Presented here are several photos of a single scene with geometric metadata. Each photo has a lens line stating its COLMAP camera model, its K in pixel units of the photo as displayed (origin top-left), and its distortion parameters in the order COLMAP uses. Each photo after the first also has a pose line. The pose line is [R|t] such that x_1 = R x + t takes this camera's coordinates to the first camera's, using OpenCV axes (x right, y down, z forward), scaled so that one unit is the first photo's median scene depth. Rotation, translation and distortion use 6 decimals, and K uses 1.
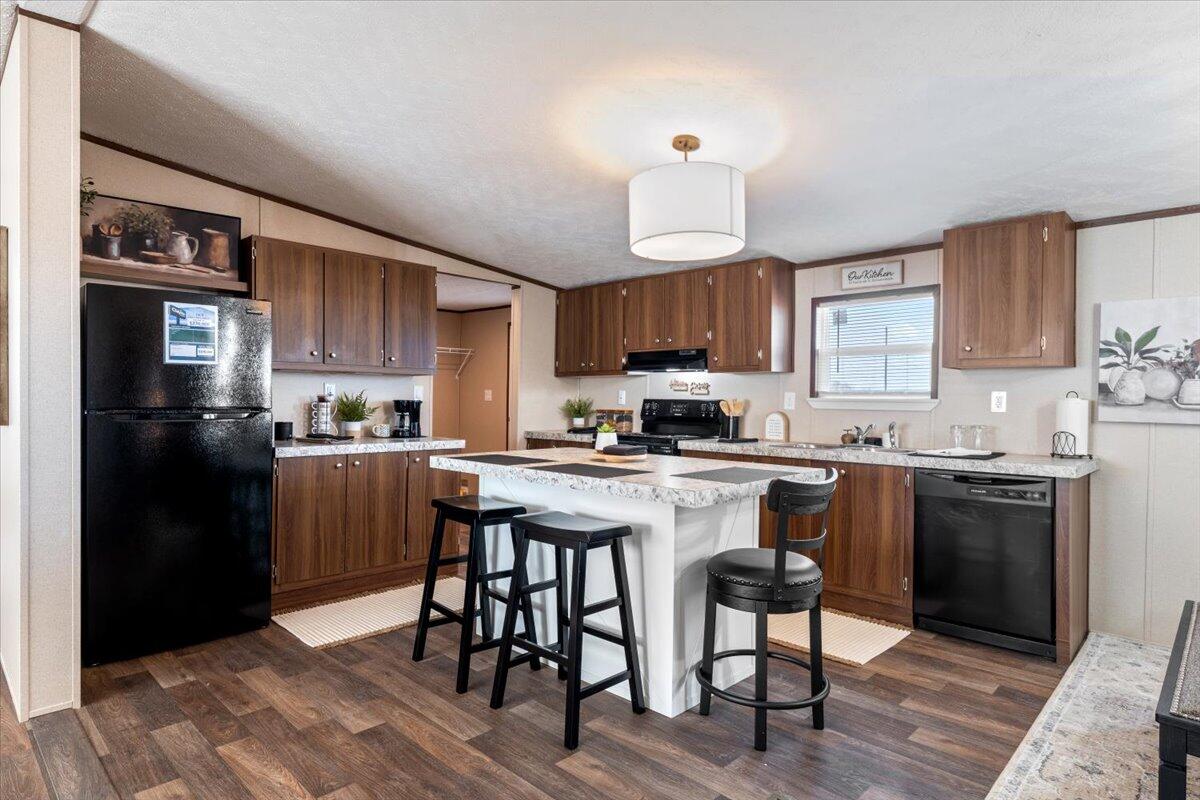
lens RADIAL K [[655.7, 0, 589.6], [0, 655.7, 401.9], [0, 0, 1]] dist [0.005153, 0.001215]
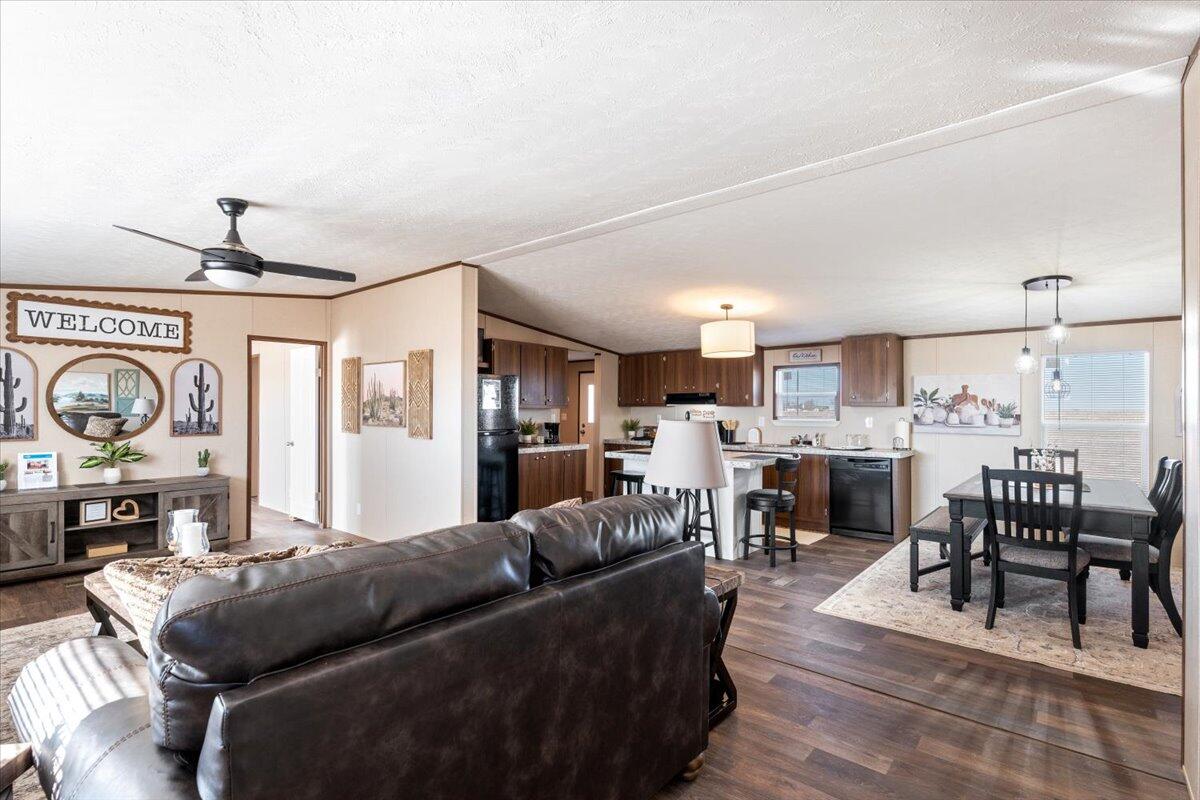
lens RADIAL K [[557.5, 0, 591.9], [0, 557.5, 405.6], [0, 0, 1]] dist [0.012859, -0.000623]
pose [[0.997324, -0.004726, 0.072951, -0.373539], [0.005778, 0.999882, -0.014227, -0.035364], [-0.072875, 0.014610, 0.997234, -0.692706]]
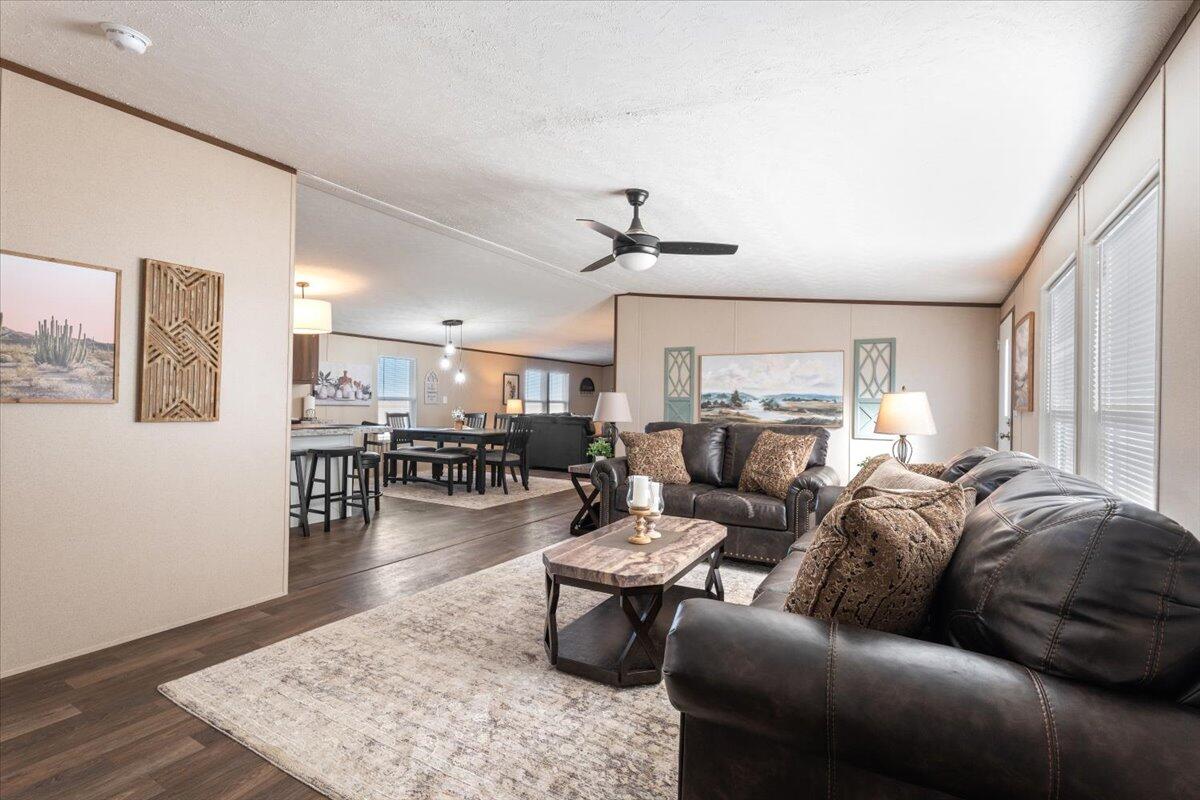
lens RADIAL K [[557.5, 0, 597.6], [0, 557.5, 400.6], [0, 0, 1]] dist [0.012859, -0.000623]
pose [[-0.233716, -0.010684, 0.972246, -1.675406], [-0.011331, 0.999902, 0.008264, -0.019026], [-0.972239, -0.009085, -0.233814, 0.403562]]
